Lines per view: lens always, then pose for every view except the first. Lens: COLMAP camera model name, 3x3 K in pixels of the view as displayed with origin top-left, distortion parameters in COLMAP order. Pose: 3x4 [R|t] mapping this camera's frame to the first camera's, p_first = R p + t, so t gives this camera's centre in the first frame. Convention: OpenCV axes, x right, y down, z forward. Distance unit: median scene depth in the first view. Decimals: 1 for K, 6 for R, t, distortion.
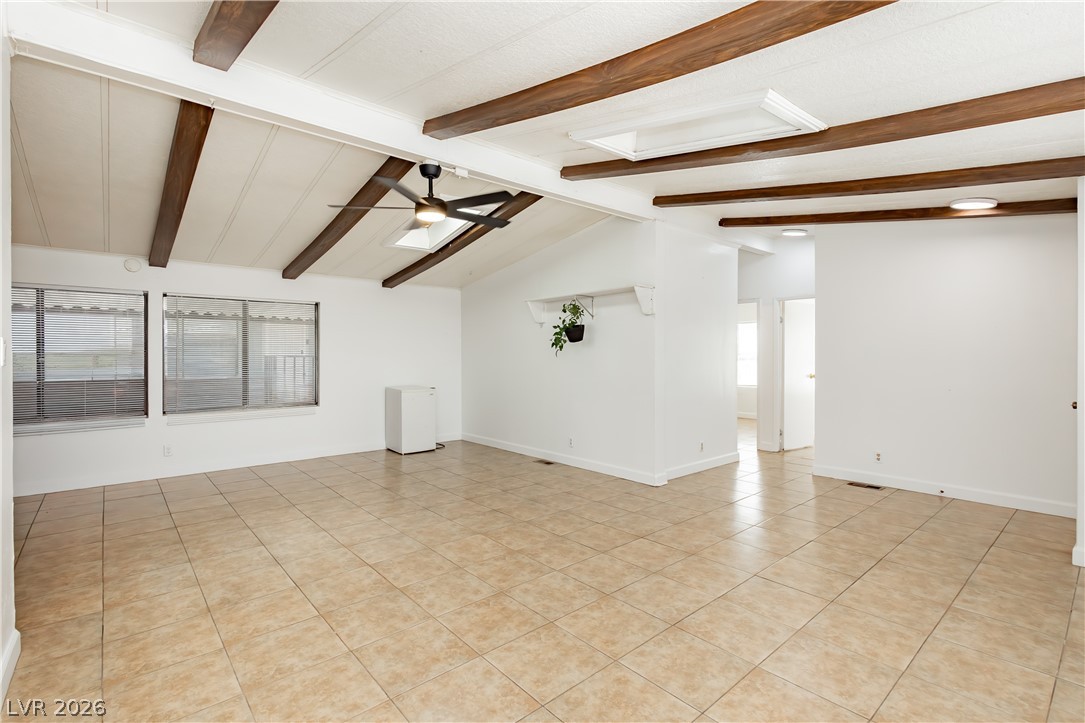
lens RADIAL K [[503.7, 0, 547.7], [0, 503.7, 355.1], [0, 0, 1]] dist [0.000836, -0.000020]
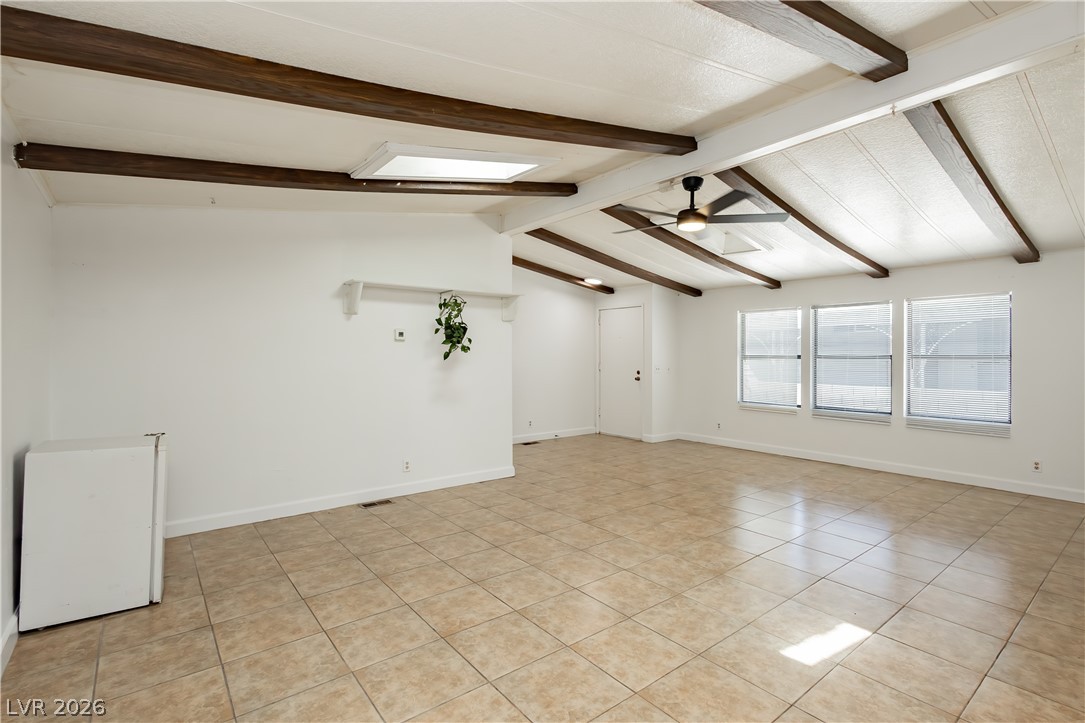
lens RADIAL K [[509.2, 0, 549.4], [0, 509.2, 359.9], [0, 0, 1]] dist [0.000562, 0.000524]
pose [[0.041381, -0.007096, 0.999118, -1.311706], [0.001746, 0.999974, 0.007030, -0.005071], [-0.999142, 0.001453, 0.041392, 1.266144]]
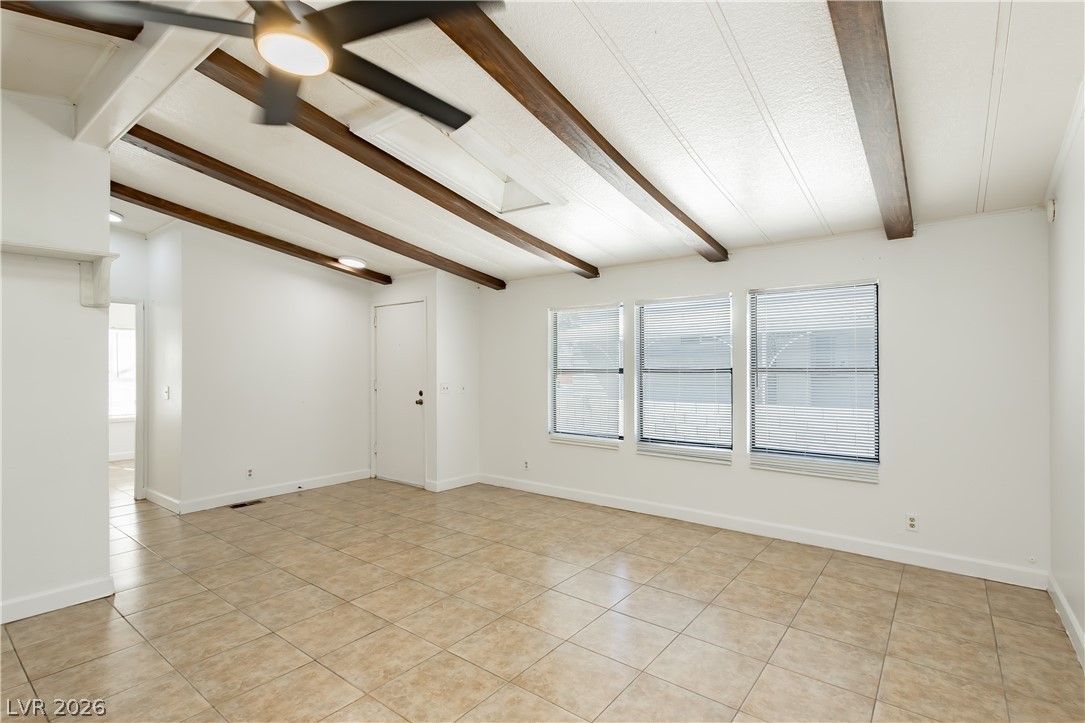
lens RADIAL K [[514.4, 0, 546.0], [0, 514.4, 372.4], [0, 0, 1]] dist [0.000267, 0.000161]
pose [[-0.196082, -0.003620, 0.980581, -0.702344], [0.005322, 0.999975, 0.004756, -0.004615], [-0.980573, 0.006152, -0.196057, 0.883996]]
